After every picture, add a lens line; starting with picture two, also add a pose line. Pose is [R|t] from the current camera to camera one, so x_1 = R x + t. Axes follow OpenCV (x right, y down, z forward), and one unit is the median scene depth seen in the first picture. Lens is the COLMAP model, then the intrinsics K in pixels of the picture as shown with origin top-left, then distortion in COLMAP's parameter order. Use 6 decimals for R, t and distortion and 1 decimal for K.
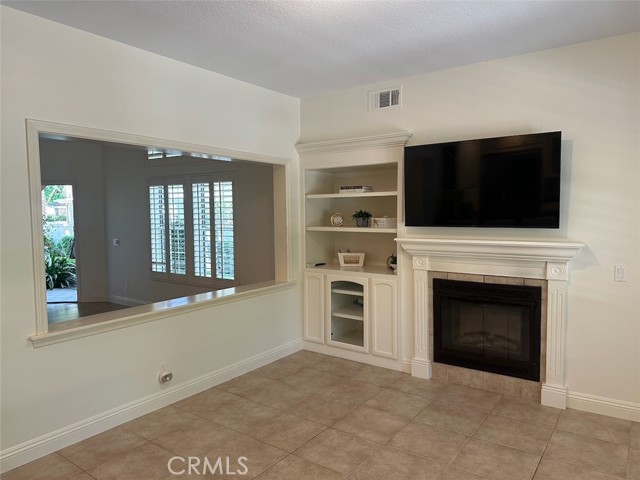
lens RADIAL K [[442.9, 0, 322.3], [0, 442.9, 244.5], [0, 0, 1]] dist [0.213612, -0.383121]
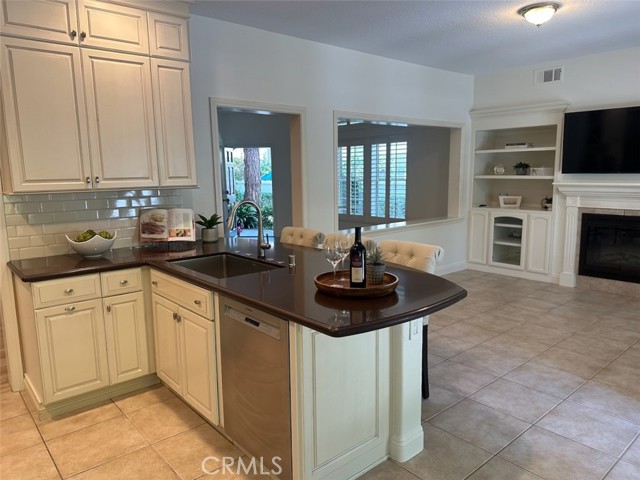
lens RADIAL K [[453.8, 0, 319.3], [0, 453.8, 244.3], [0, 0, 1]] dist [0.033093, -0.047469]
pose [[0.971436, 0.030784, -0.235297, -0.164513], [-0.009840, 0.995923, 0.089669, 0.047335], [0.237098, -0.084793, 0.967778, -0.434266]]
